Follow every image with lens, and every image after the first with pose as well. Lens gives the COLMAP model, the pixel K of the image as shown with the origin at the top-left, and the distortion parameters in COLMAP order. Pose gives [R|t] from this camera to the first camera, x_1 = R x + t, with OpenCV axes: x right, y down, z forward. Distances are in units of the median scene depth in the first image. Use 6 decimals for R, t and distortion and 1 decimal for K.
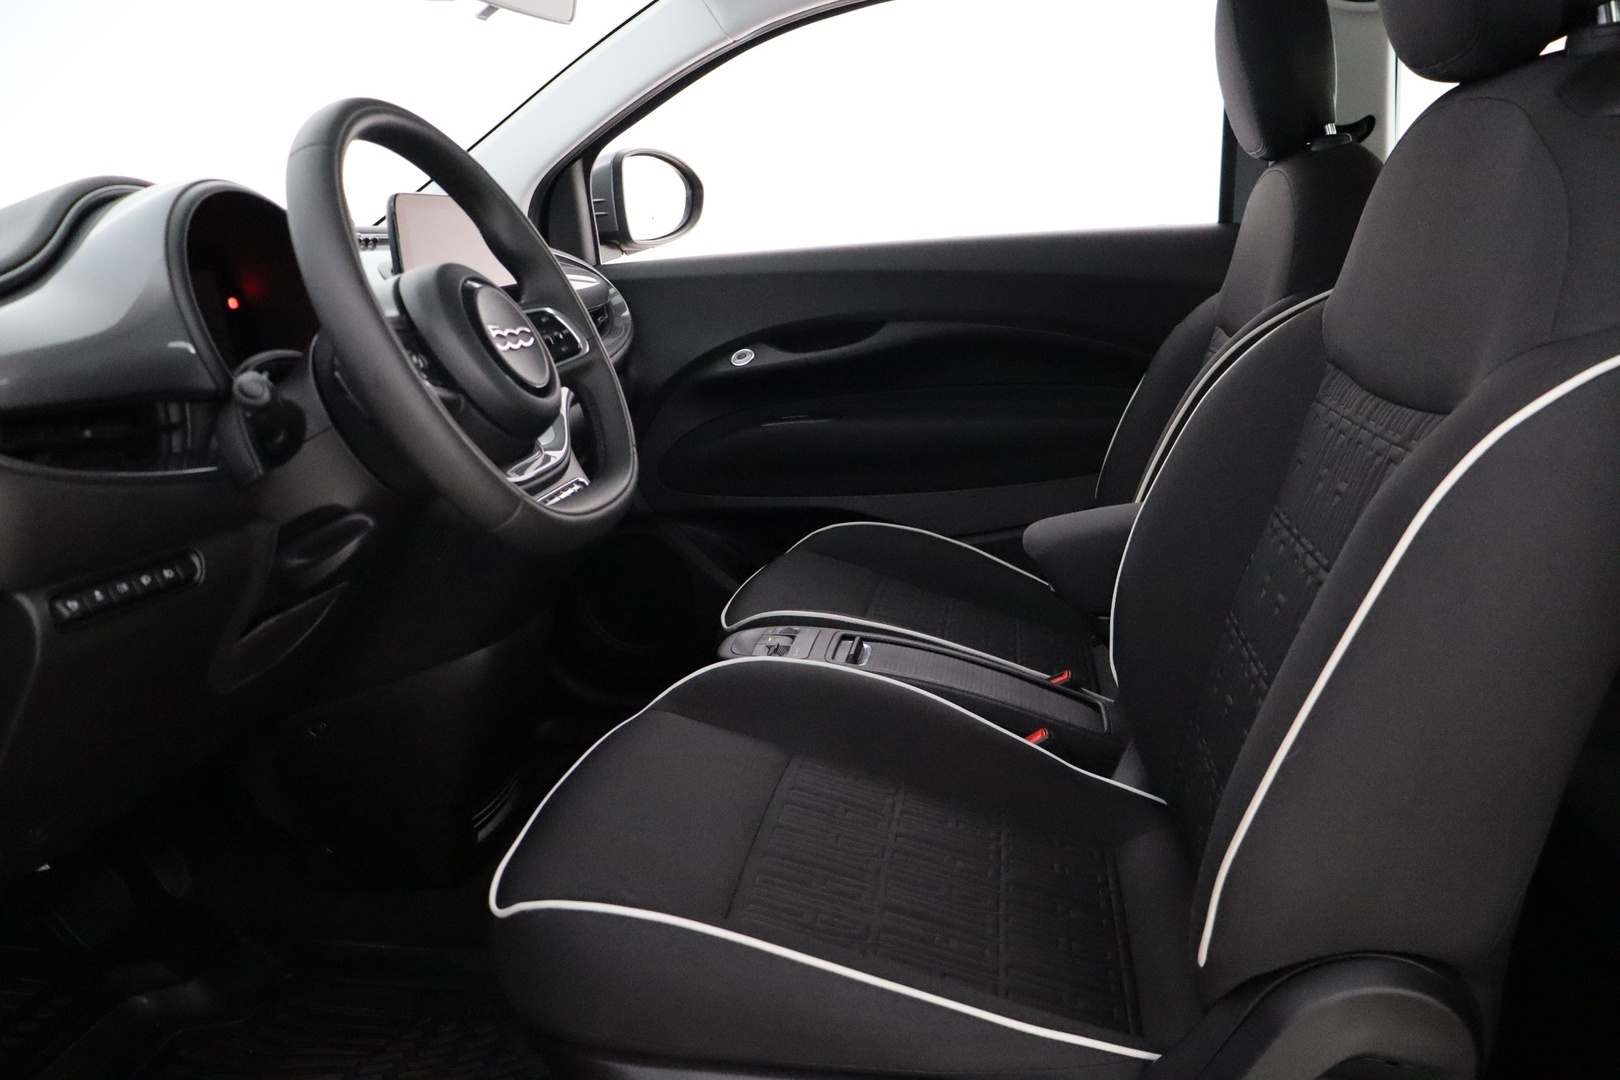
lens RADIAL K [[1332.0, 0, 810.0], [0, 1332.0, 540.0], [0, 0, 1]] dist [-0.032409, 0.004249]
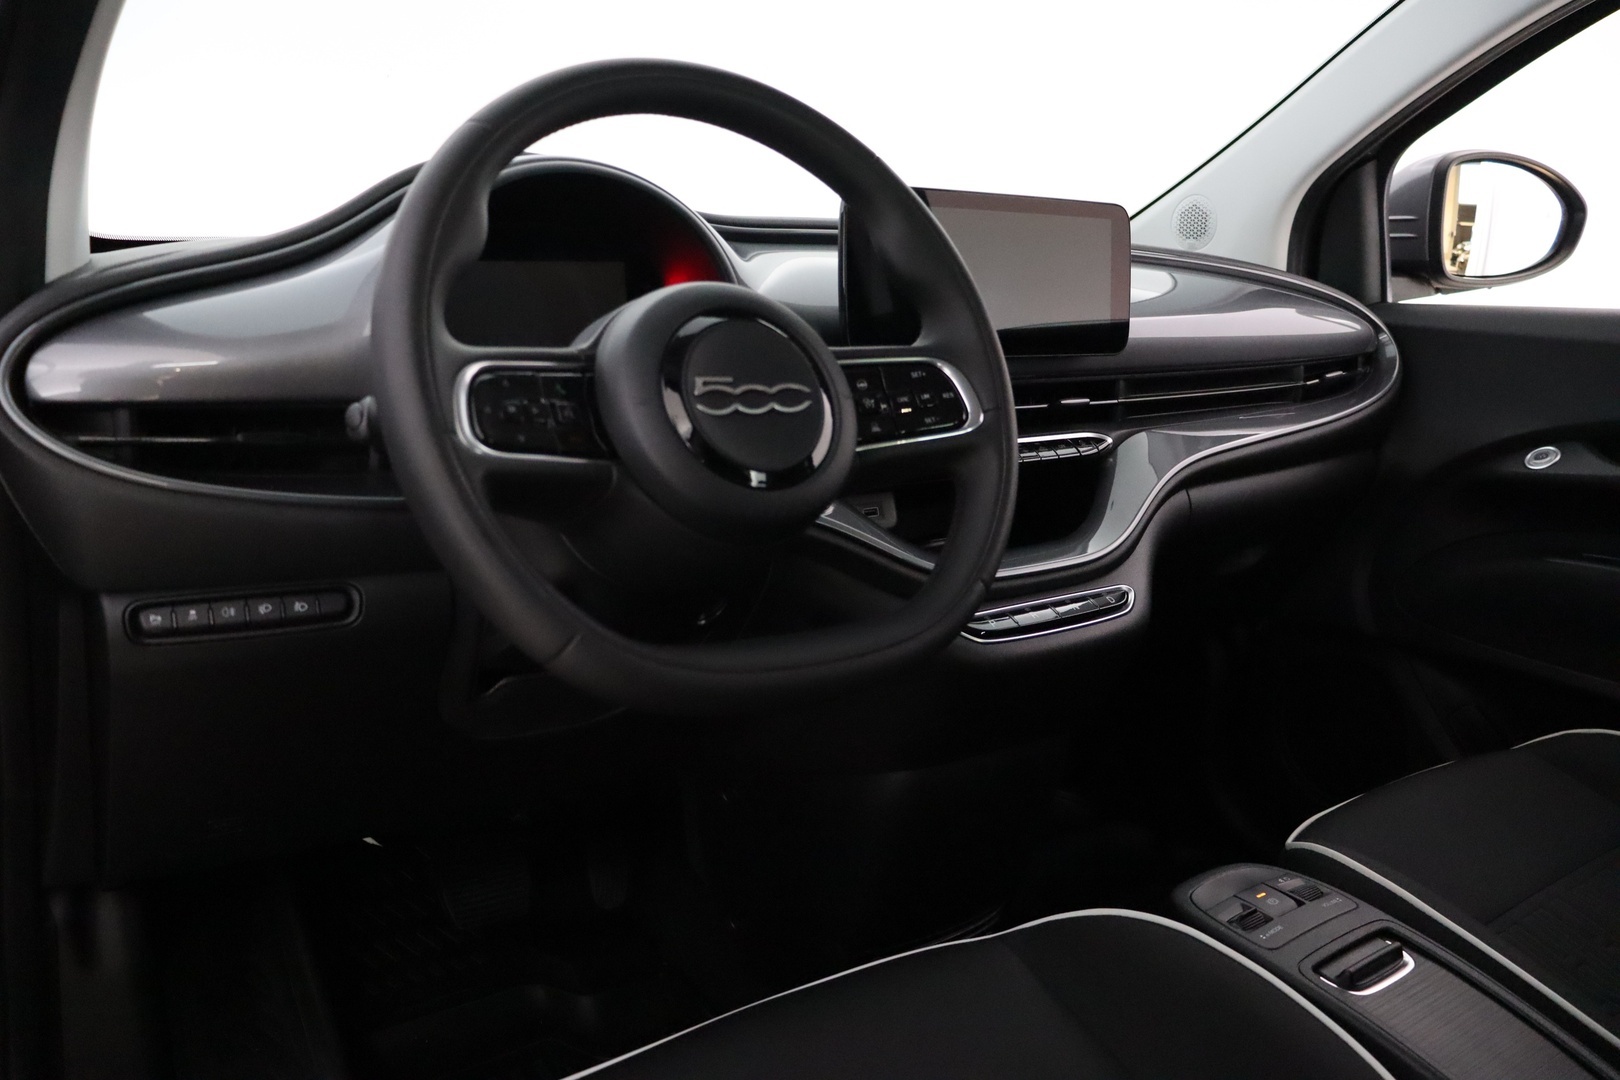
lens RADIAL K [[1332.0, 0, 810.0], [0, 1332.0, 540.0], [0, 0, 1]] dist [-0.032409, 0.004249]
pose [[0.712137, 0.219541, -0.666830, 0.143289], [-0.217924, 0.972053, 0.087300, -0.071731], [0.667361, 0.083149, 0.740078, 0.240183]]
